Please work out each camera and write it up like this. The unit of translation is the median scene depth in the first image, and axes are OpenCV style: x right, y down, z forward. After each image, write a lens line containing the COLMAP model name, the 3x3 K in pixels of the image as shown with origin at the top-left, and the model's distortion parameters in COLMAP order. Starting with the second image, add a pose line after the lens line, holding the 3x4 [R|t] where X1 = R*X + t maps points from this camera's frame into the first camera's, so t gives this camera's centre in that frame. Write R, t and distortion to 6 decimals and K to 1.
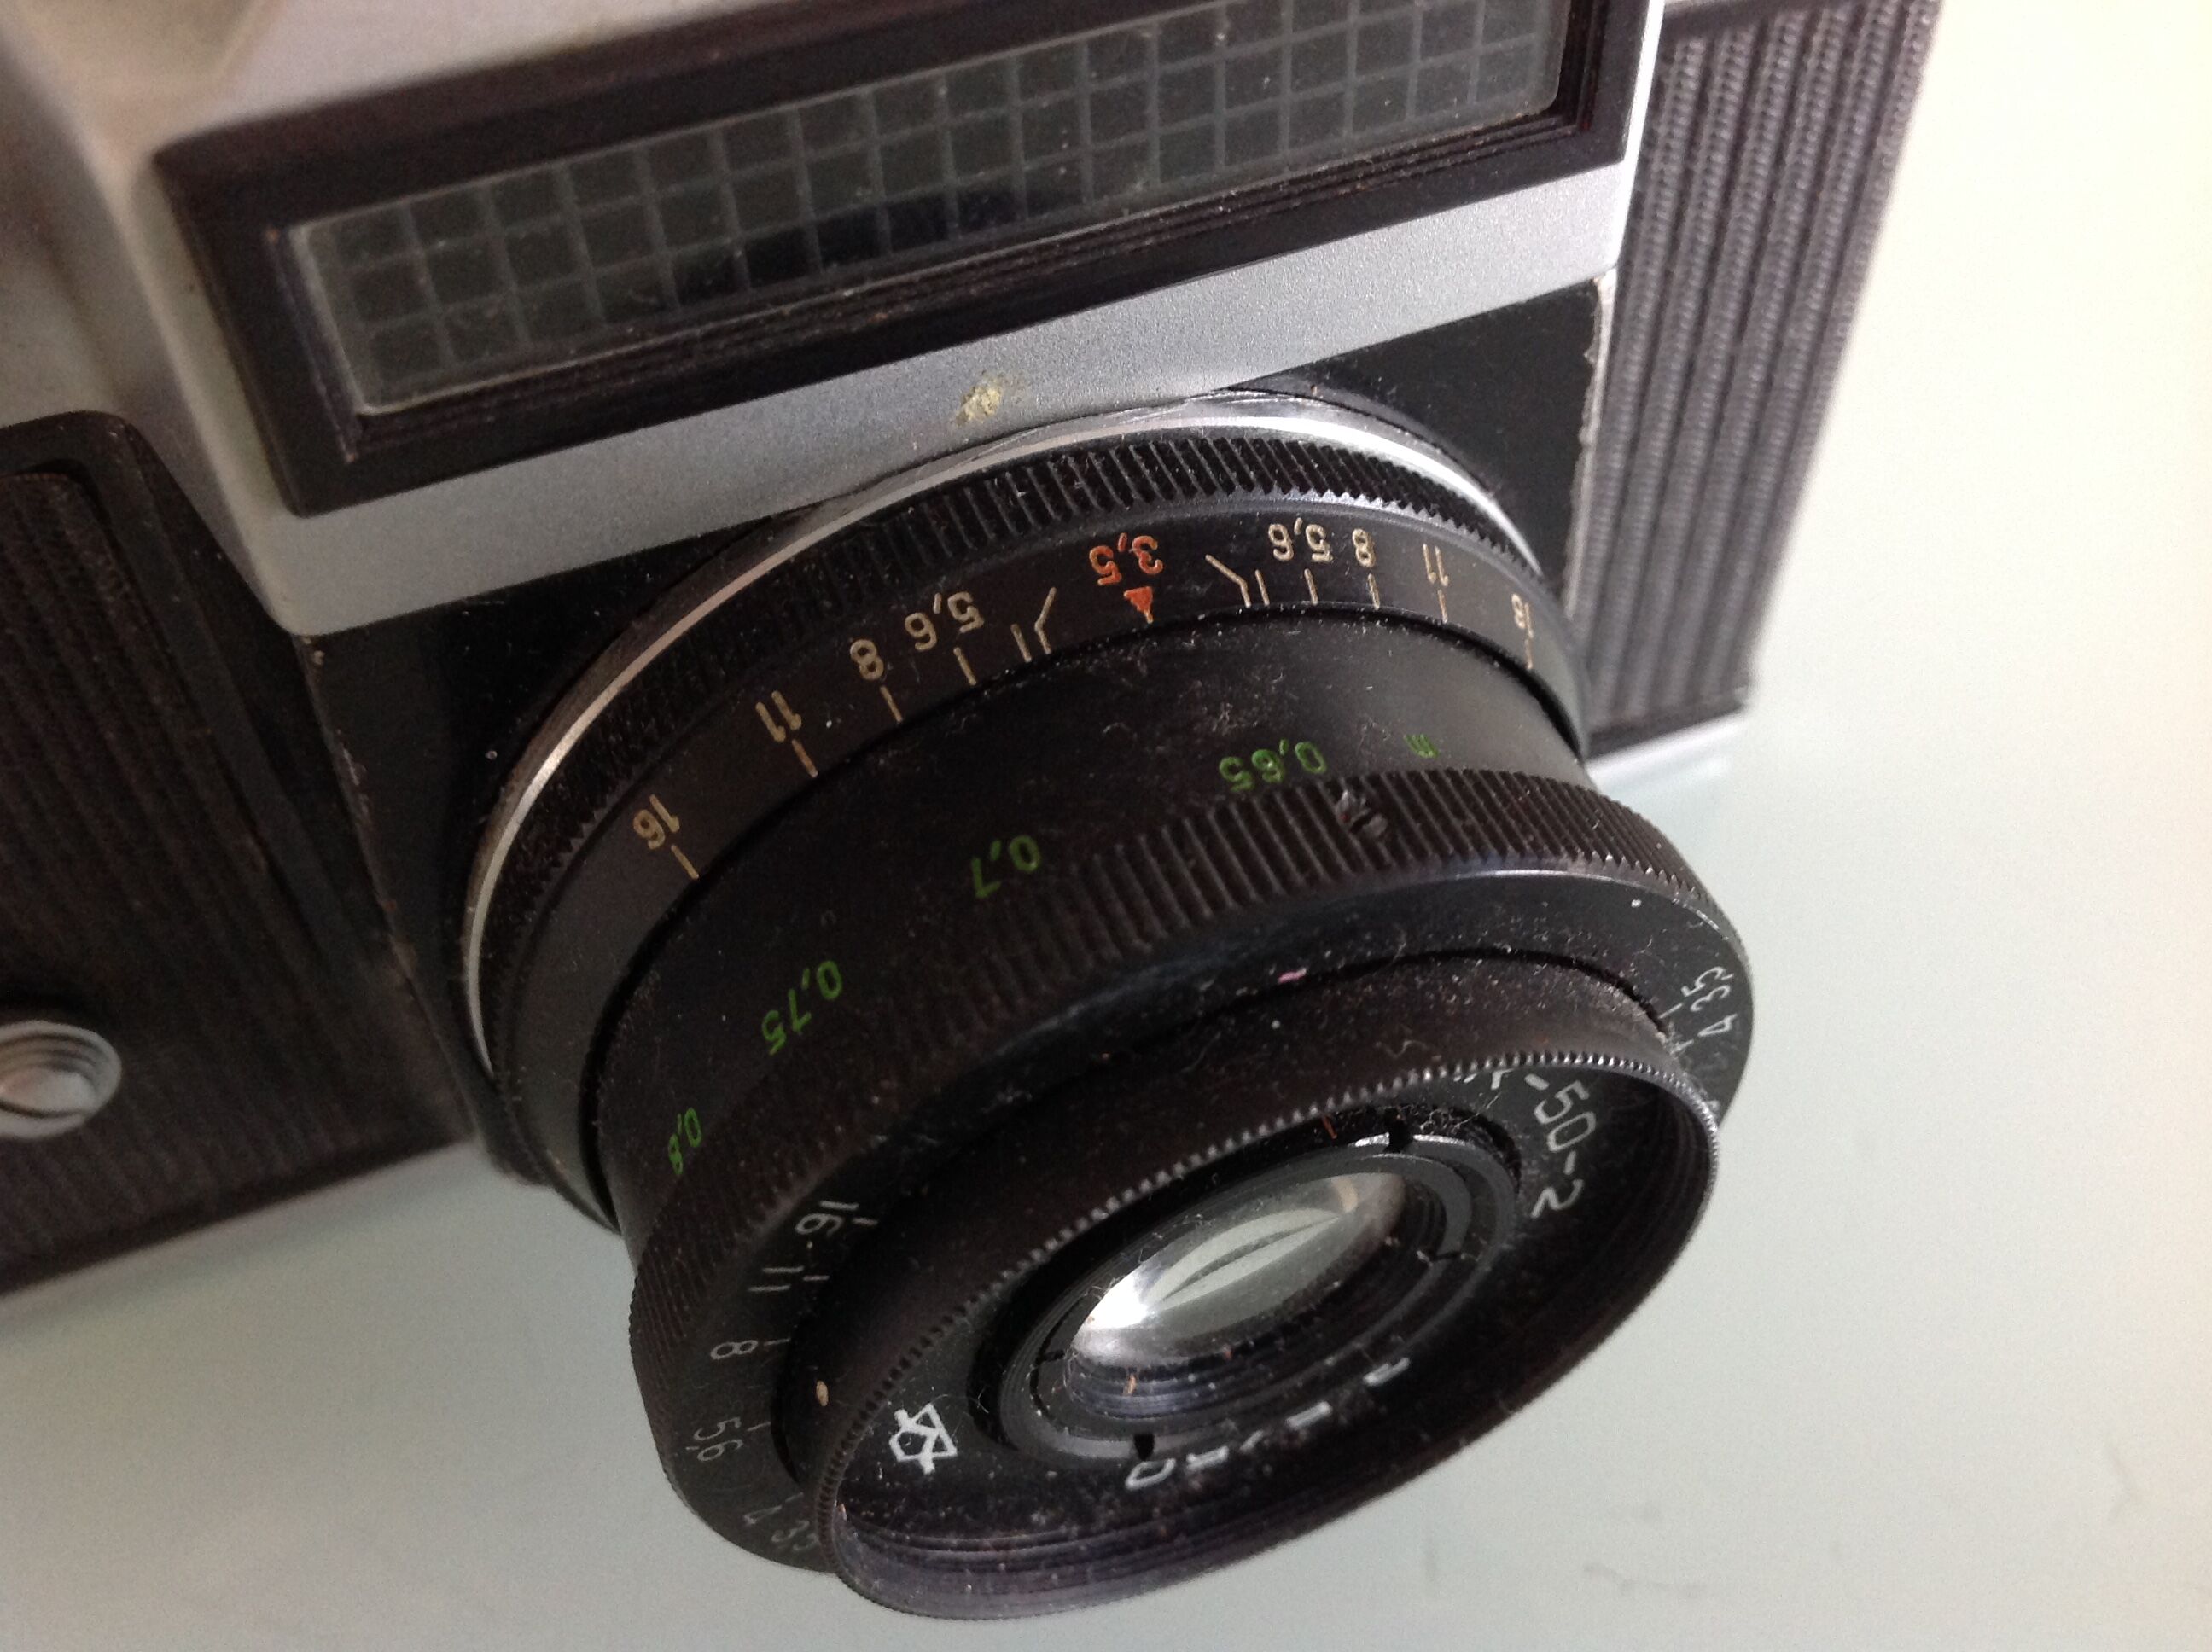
lens RADIAL K [[2228.4, 0, 1109.6], [0, 2228.4, 841.0], [0, 0, 1]] dist [0.140512, -0.473576]
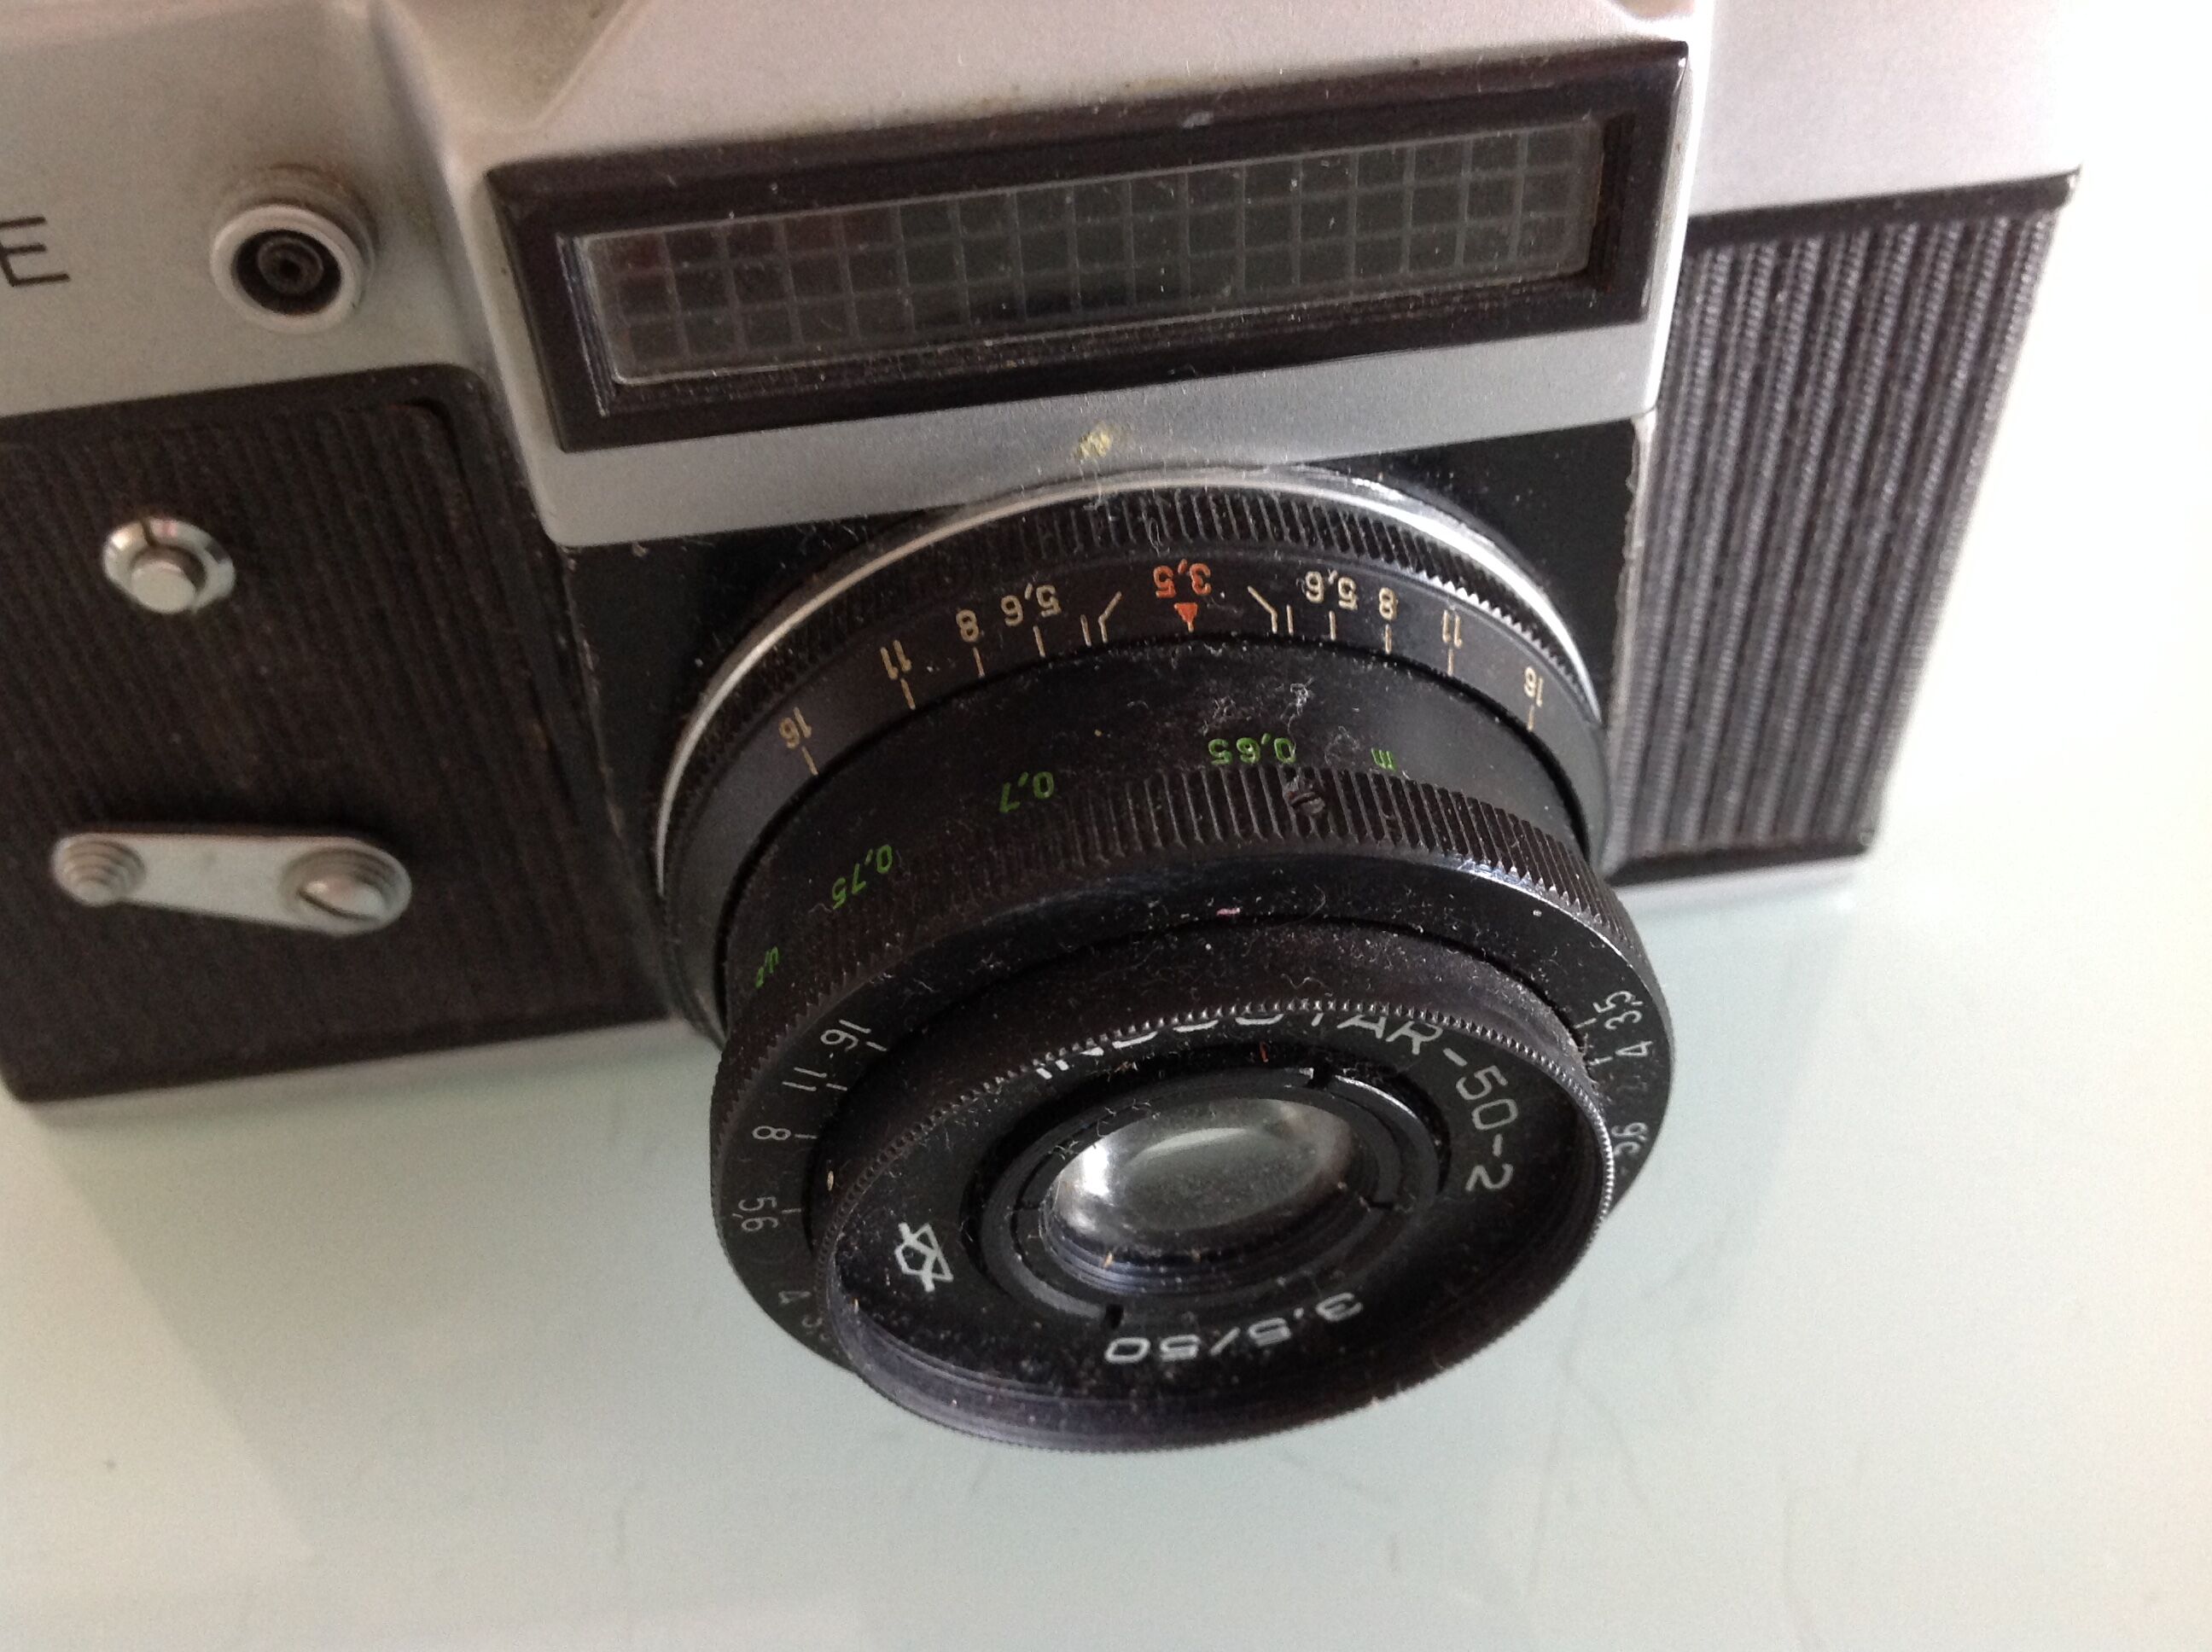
lens RADIAL K [[2189.2, 0, 1106.0], [0, 2189.2, 826.0], [0, 0, 1]] dist [0.121410, -0.359741]
pose [[0.971597, 0.161647, -0.172830, 0.199684], [-0.171339, 0.984290, -0.042617, 0.069988], [0.163226, 0.071019, 0.984029, -0.213228]]
